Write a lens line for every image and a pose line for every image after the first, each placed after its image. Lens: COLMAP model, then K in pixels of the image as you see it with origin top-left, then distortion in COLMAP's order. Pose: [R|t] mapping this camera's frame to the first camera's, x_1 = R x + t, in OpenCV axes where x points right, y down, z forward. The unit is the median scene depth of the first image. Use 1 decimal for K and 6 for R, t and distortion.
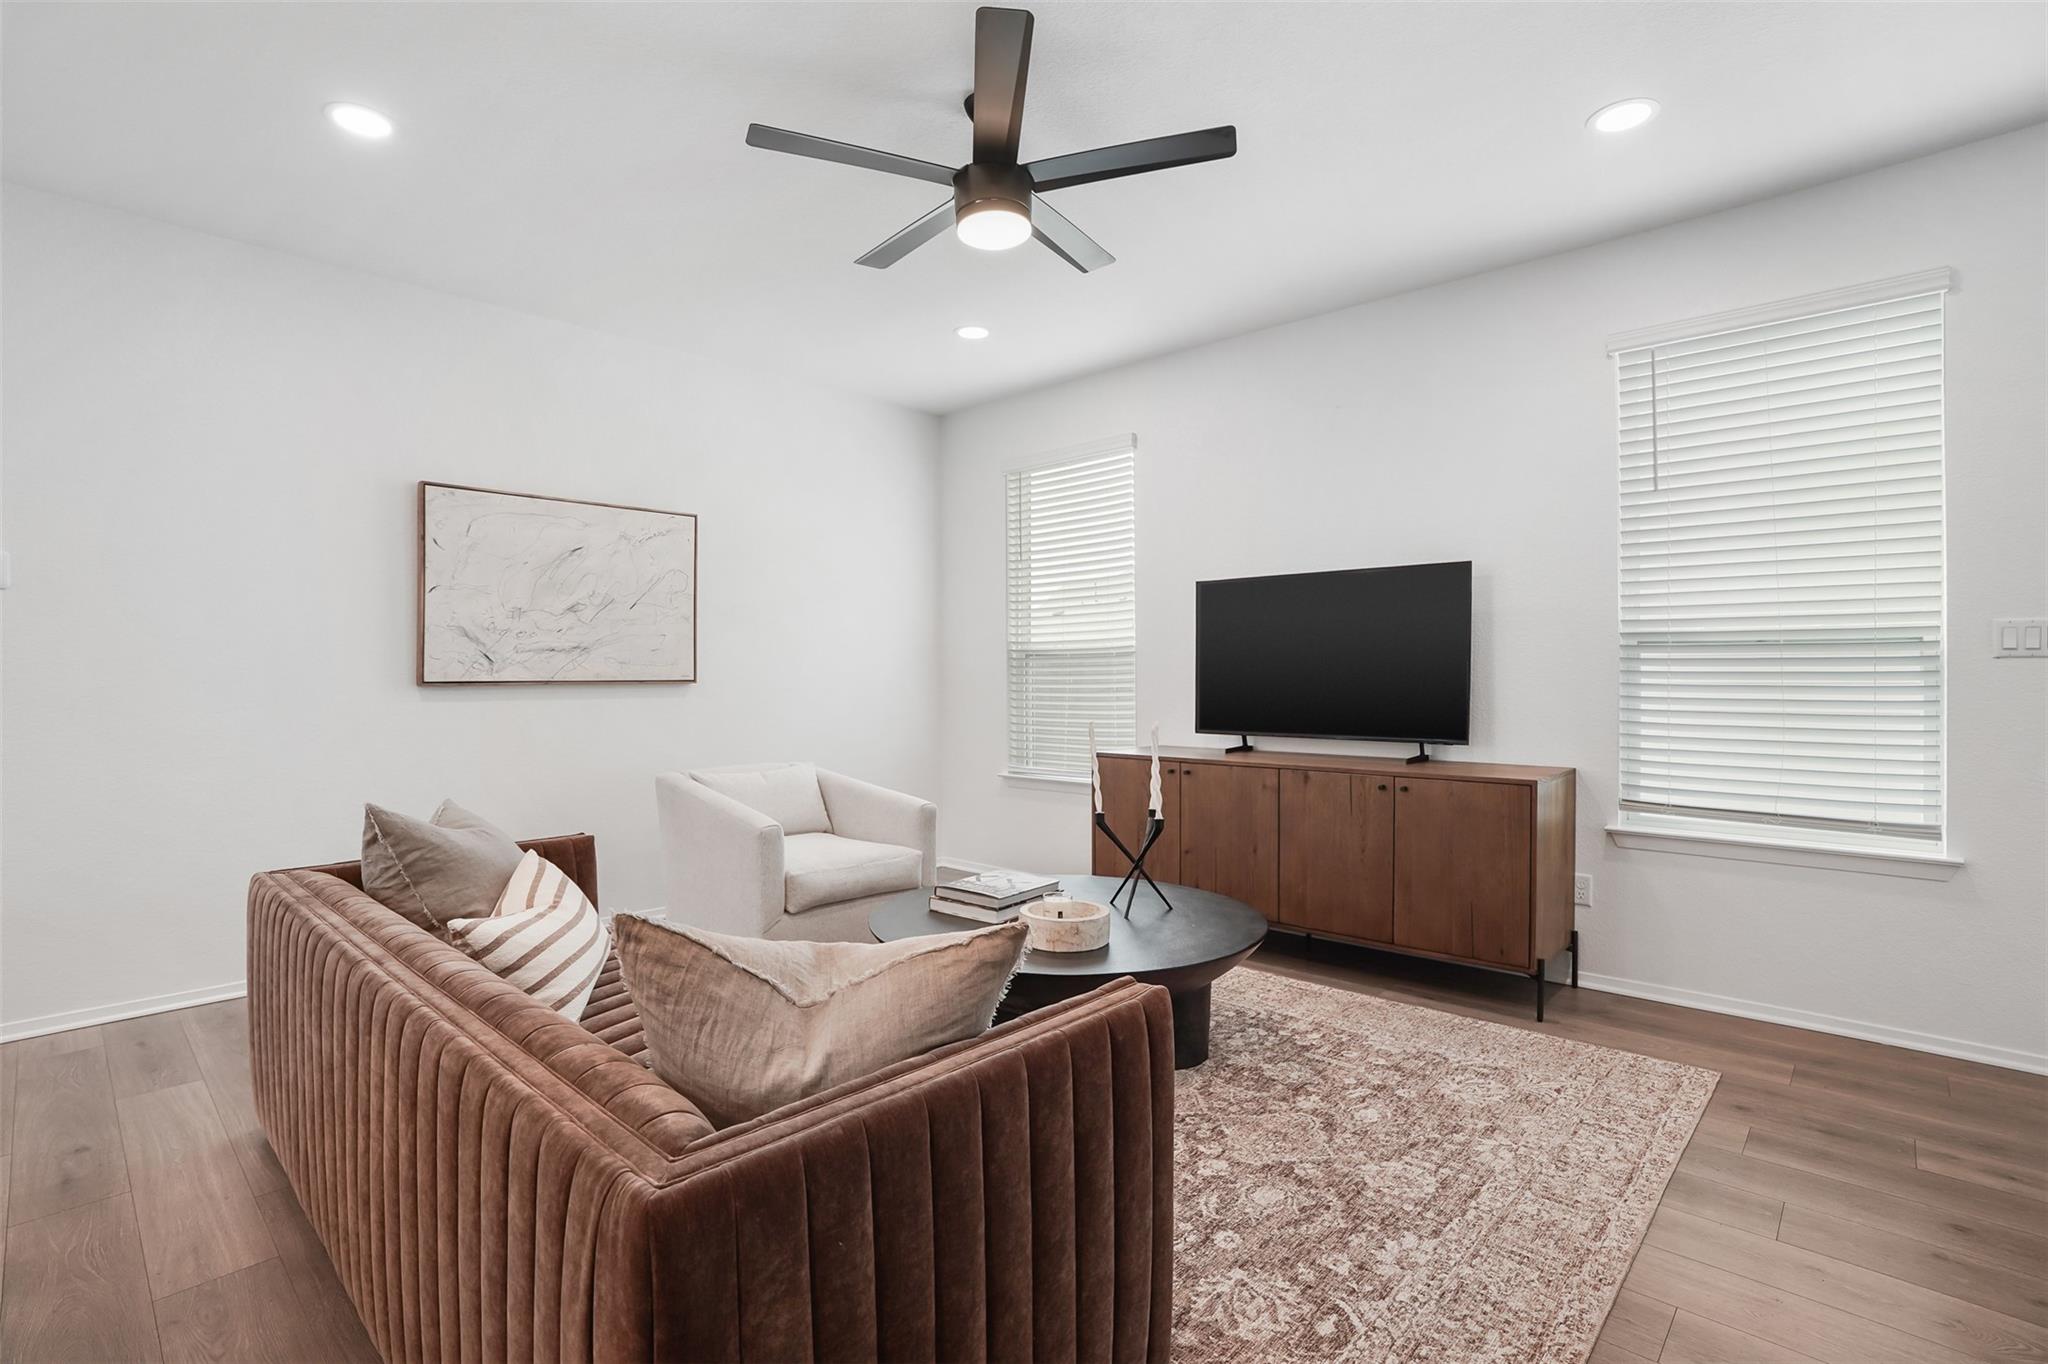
lens RADIAL K [[960.4, 0, 1032.1], [0, 960.4, 664.1], [0, 0, 1]] dist [-0.027394, 0.002560]
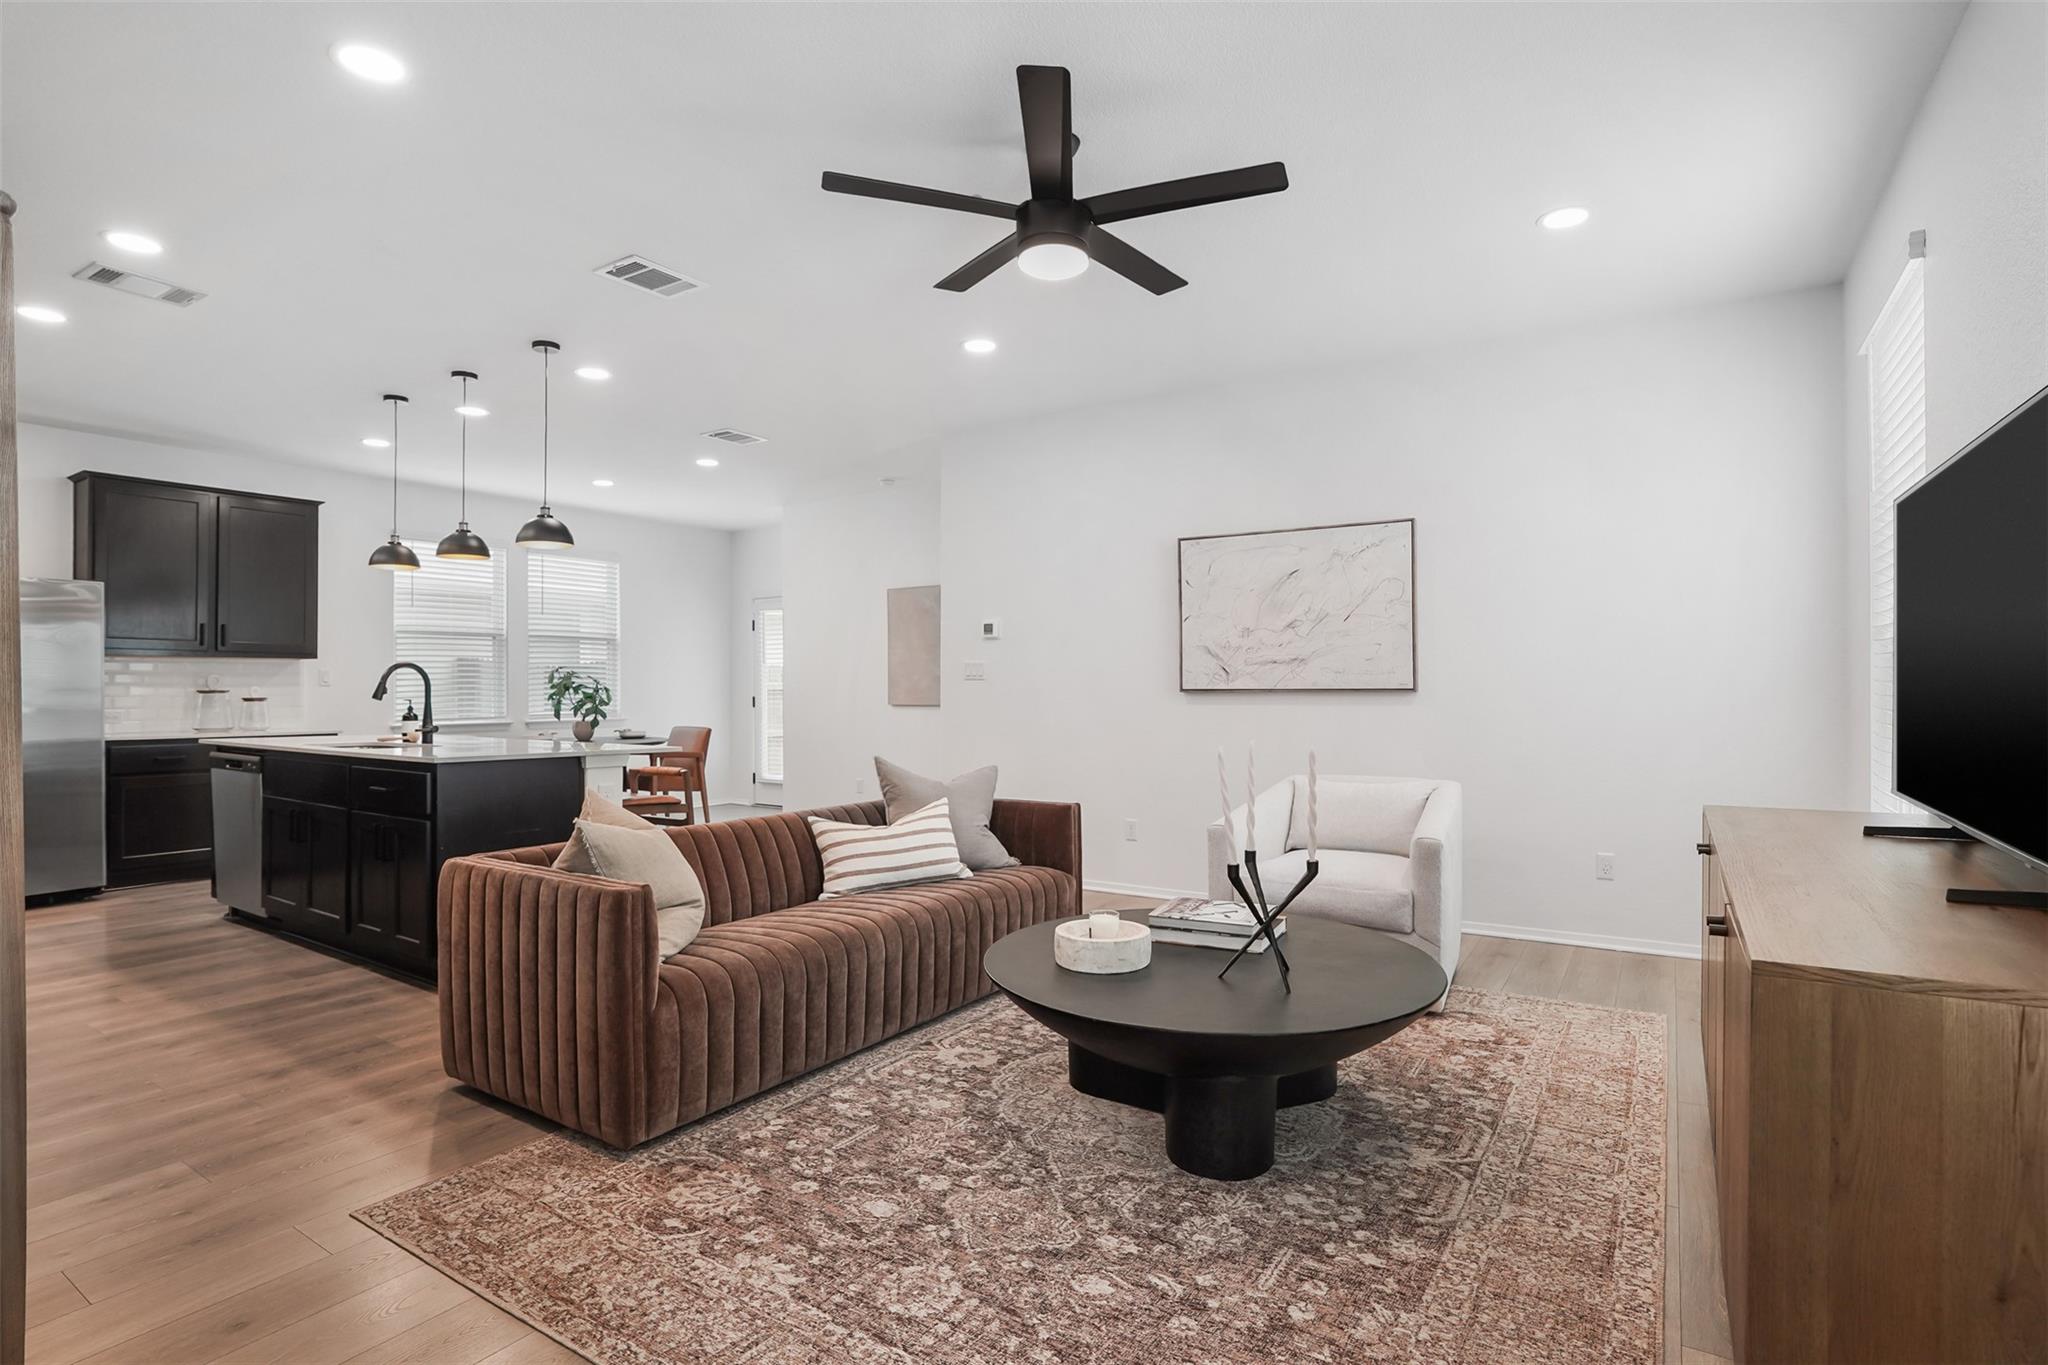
lens RADIAL K [[1014.9, 0, 1058.8], [0, 1014.9, 684.4], [0, 0, 1]] dist [-0.051306, 0.008078]
pose [[0.181268, -0.002251, -0.983431, 0.811295], [0.015045, 0.999887, 0.000484, 0.009769], [0.983319, -0.014883, 0.181281, 0.621869]]
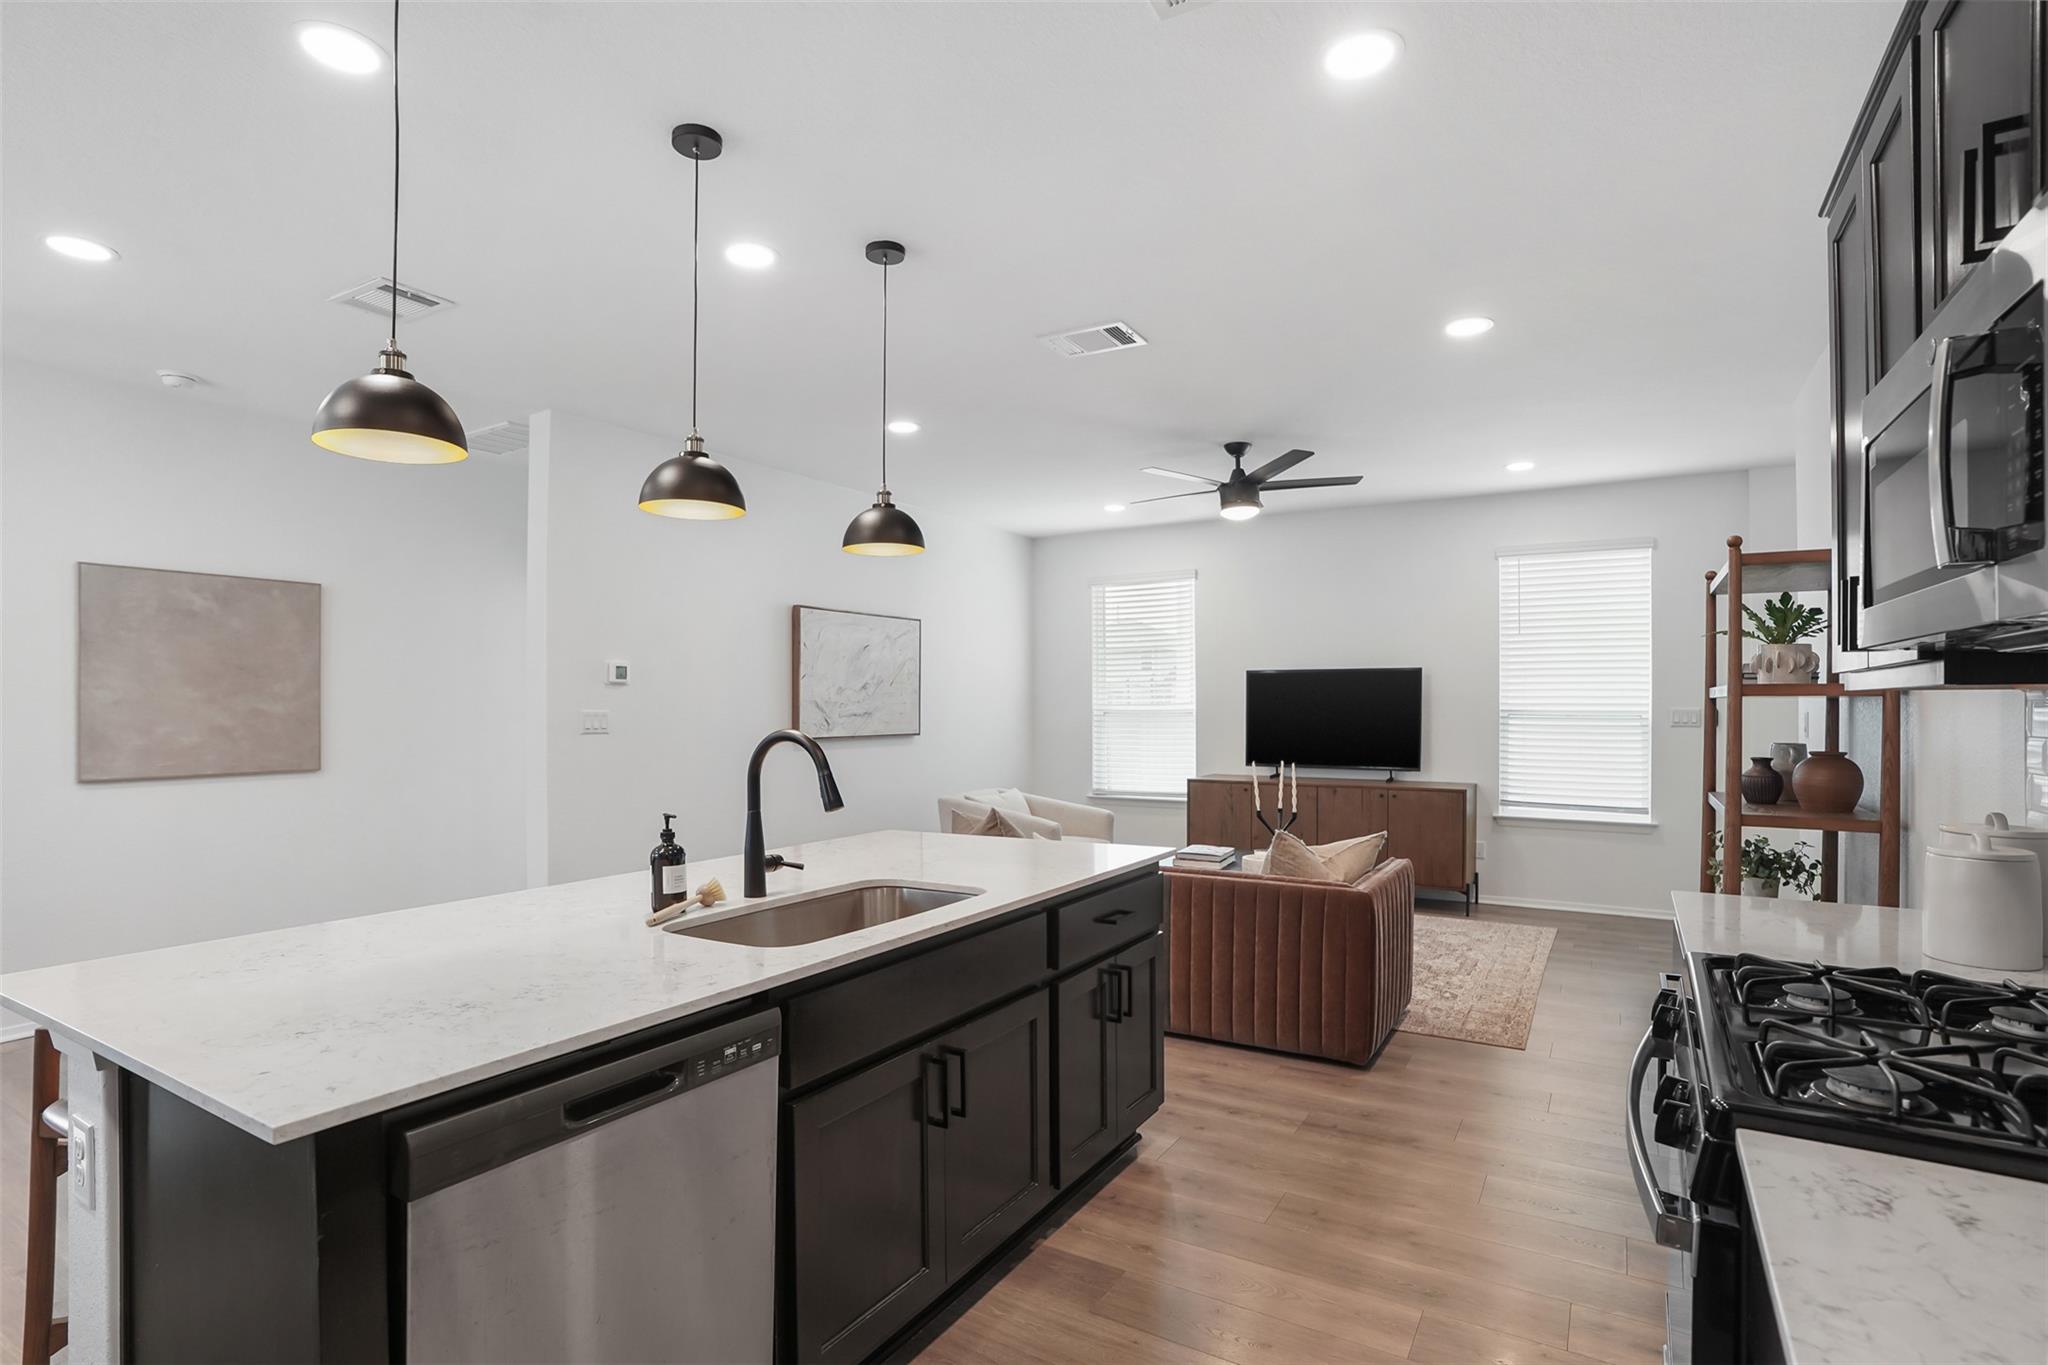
lens RADIAL K [[1000.9, 0, 1027.8], [0, 1000.9, 669.7], [0, 0, 1]] dist [-0.054117, 0.012750]
pose [[0.979236, 0.009632, 0.202495, -0.672974], [-0.004757, 0.999687, -0.024550, -0.058556], [-0.202668, 0.023077, 0.978976, -0.703656]]
